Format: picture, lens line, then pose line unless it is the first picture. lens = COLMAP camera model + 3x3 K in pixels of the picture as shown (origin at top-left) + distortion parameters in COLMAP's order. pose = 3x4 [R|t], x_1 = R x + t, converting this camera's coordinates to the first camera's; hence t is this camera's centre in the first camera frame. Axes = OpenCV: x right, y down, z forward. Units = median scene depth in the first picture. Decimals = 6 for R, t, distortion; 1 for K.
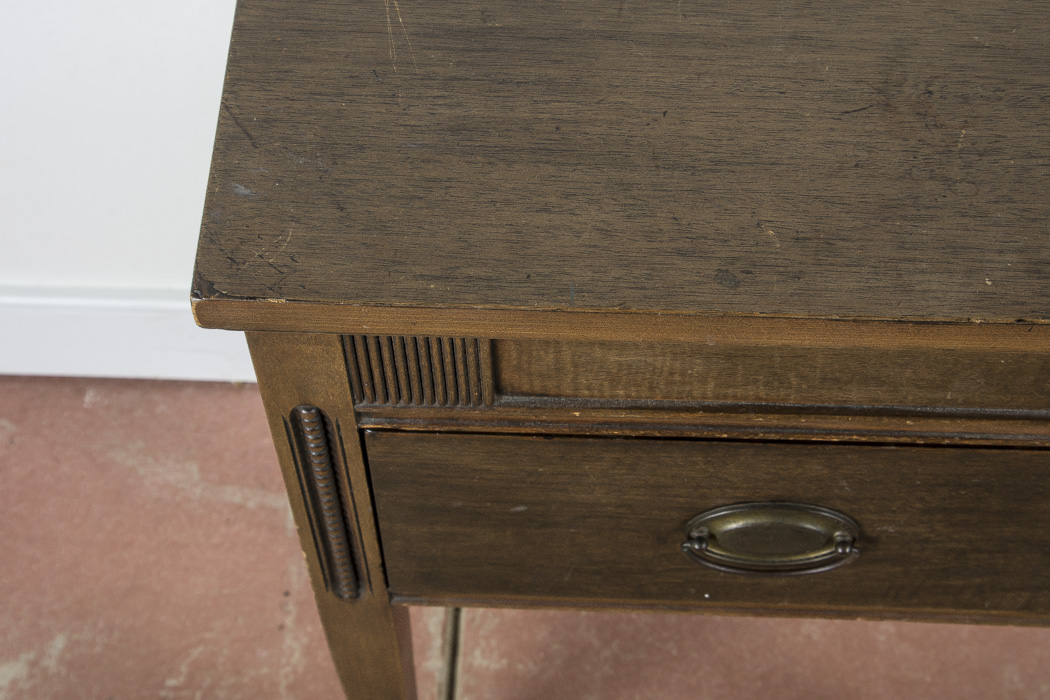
lens RADIAL K [[2033.5, 0, 524.1], [0, 2033.5, 355.0], [0, 0, 1]] dist [0.027368, 0.000000]
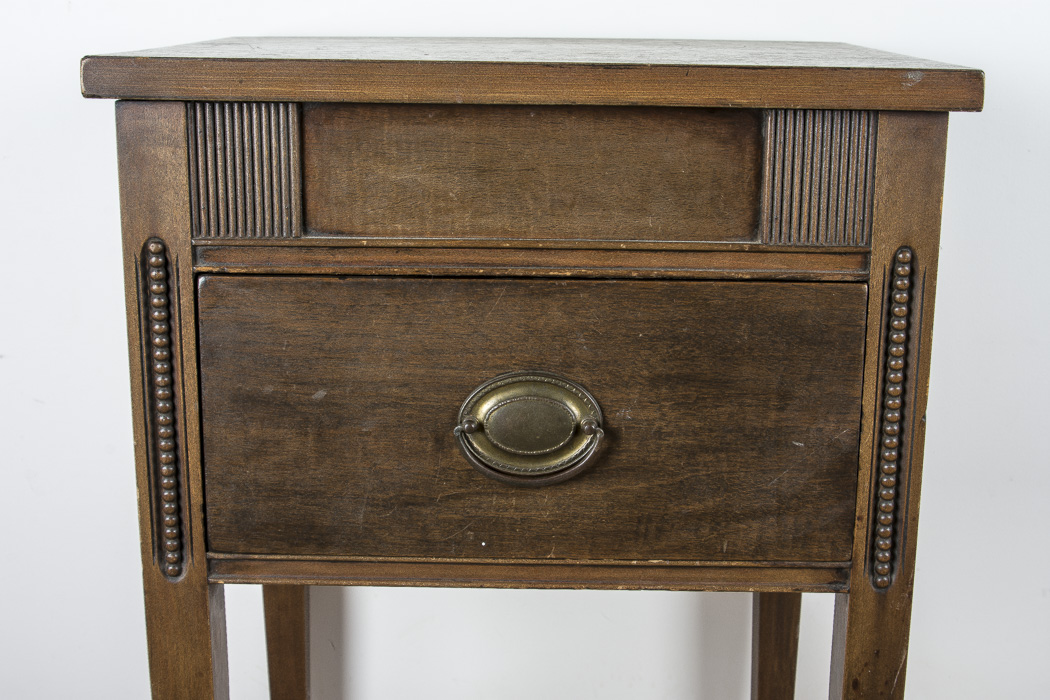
lens RADIAL K [[1579.9, 0, 529.8], [0, 1579.9, 357.0], [0, 0, 1]] dist [-0.097871, 0.000000]
pose [[0.999114, 0.017538, 0.038259, 0.091687], [0.014447, 0.710880, -0.703165, 0.768407], [-0.039529, 0.703094, 0.709997, 0.335679]]
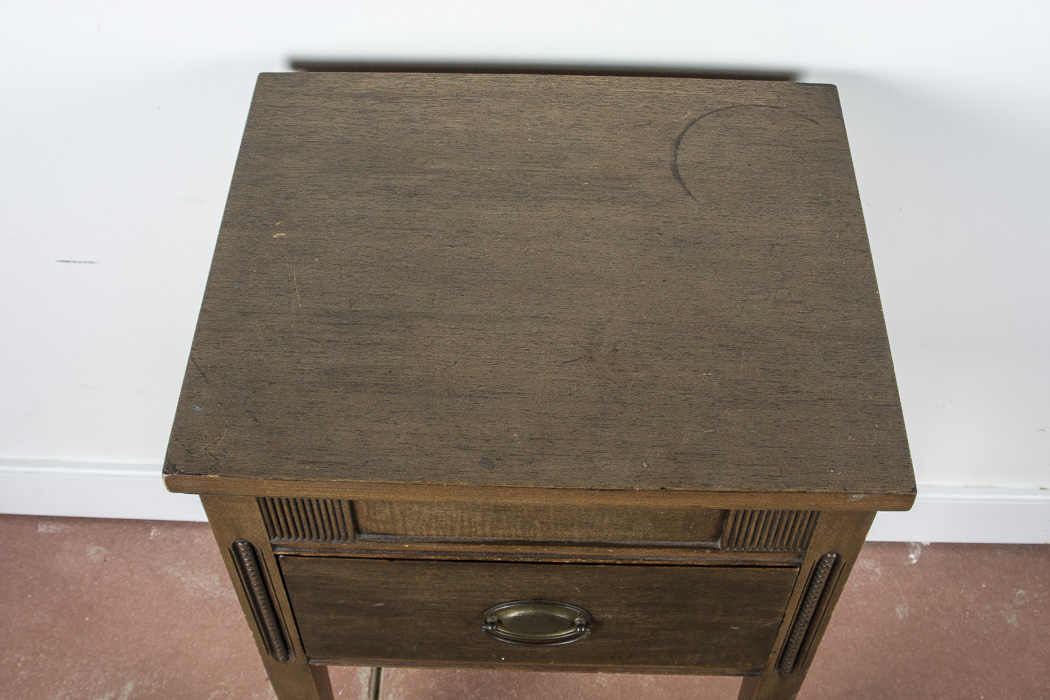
lens RADIAL K [[1309.0, 0, 528.1], [0, 1309.0, 349.6], [0, 0, 1]] dist [-0.149942, 0.000000]
pose [[0.999482, 0.001074, 0.032169, 0.087663], [0.002724, 0.993036, -0.117780, -0.003810], [-0.032071, 0.117807, 0.992519, -0.052386]]
